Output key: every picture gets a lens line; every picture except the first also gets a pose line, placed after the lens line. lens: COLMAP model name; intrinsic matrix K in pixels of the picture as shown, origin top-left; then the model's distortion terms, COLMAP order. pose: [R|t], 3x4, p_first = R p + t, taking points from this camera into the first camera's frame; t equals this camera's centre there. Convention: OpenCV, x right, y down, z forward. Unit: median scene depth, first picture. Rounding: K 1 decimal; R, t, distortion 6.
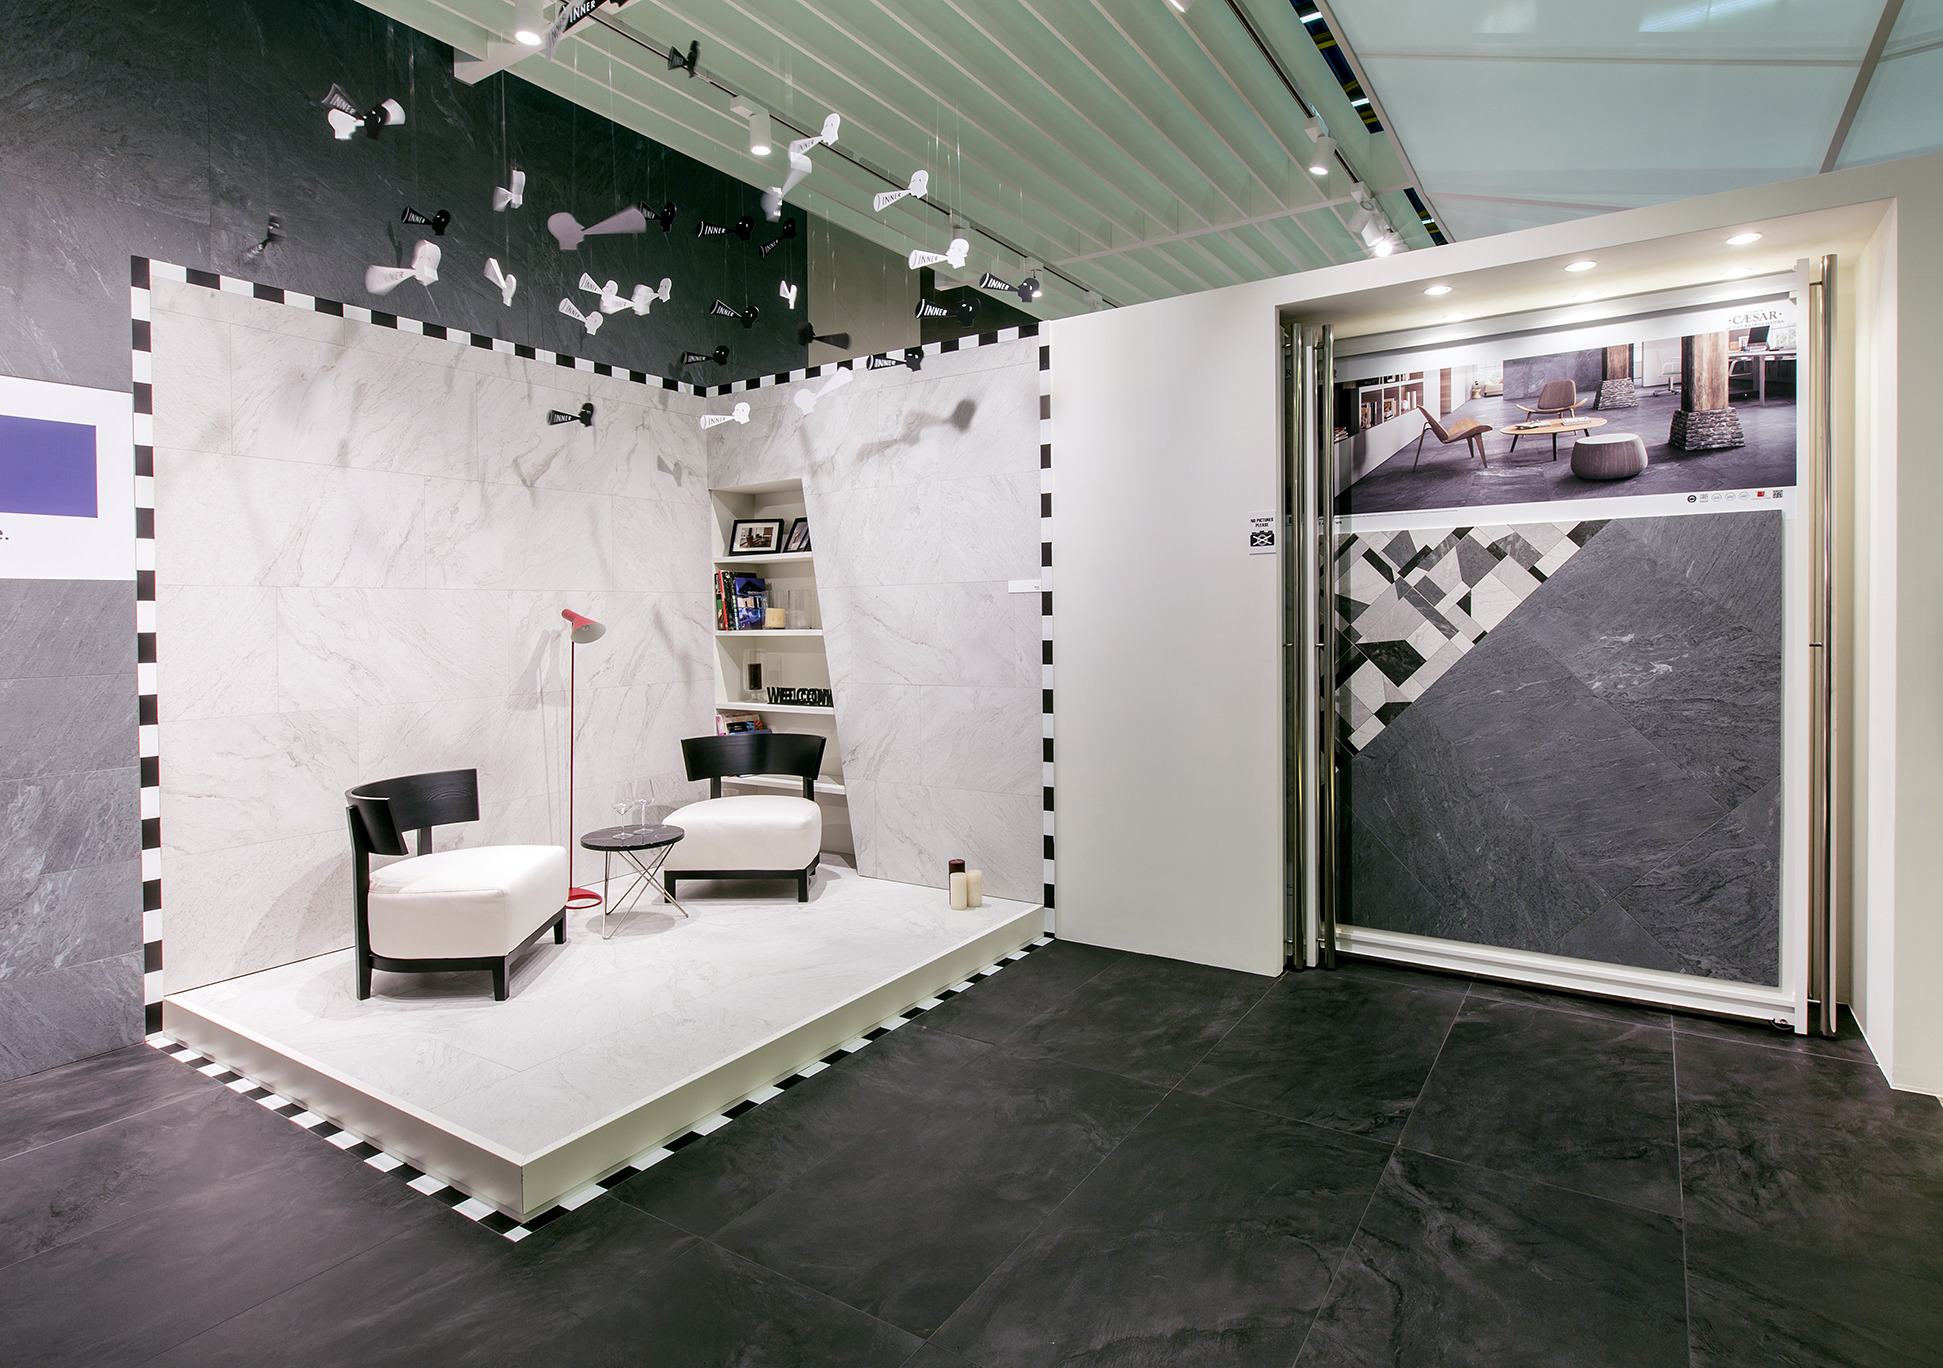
lens RADIAL K [[1035.8, 0, 971.7], [0, 1035.8, 622.0], [0, 0, 1]] dist [0.000331, -0.000143]
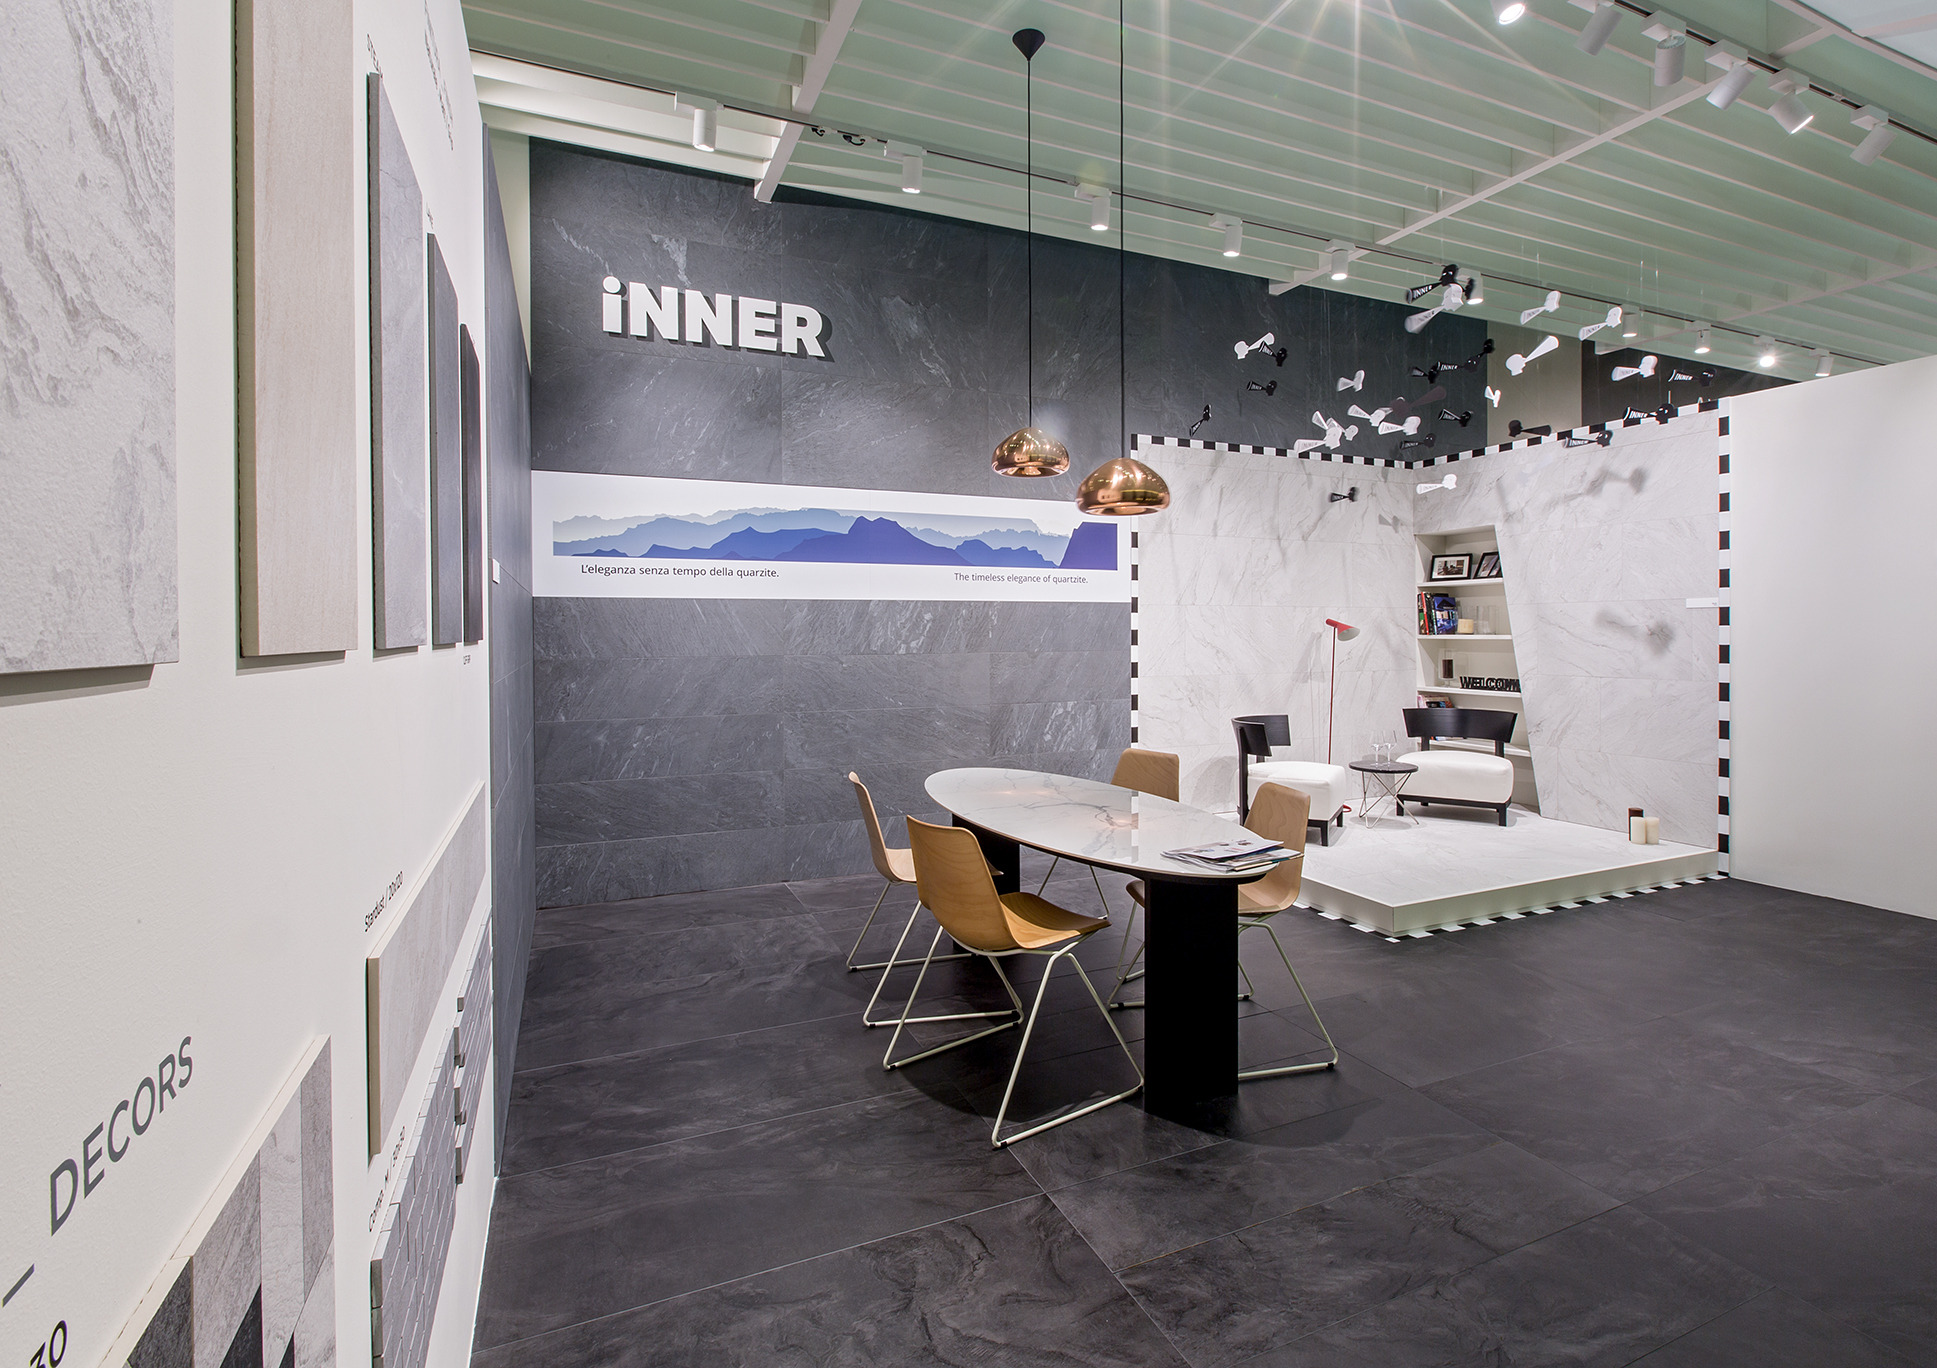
lens RADIAL K [[926.5, 0, 989.2], [0, 926.5, 628.3], [0, 0, 1]] dist [-0.001223, -0.000624]
pose [[0.843622, 0.010549, -0.536834, -0.074964], [-0.013090, 0.999914, -0.000923, 0.009471], [0.536778, 0.007806, 0.843688, -0.431106]]
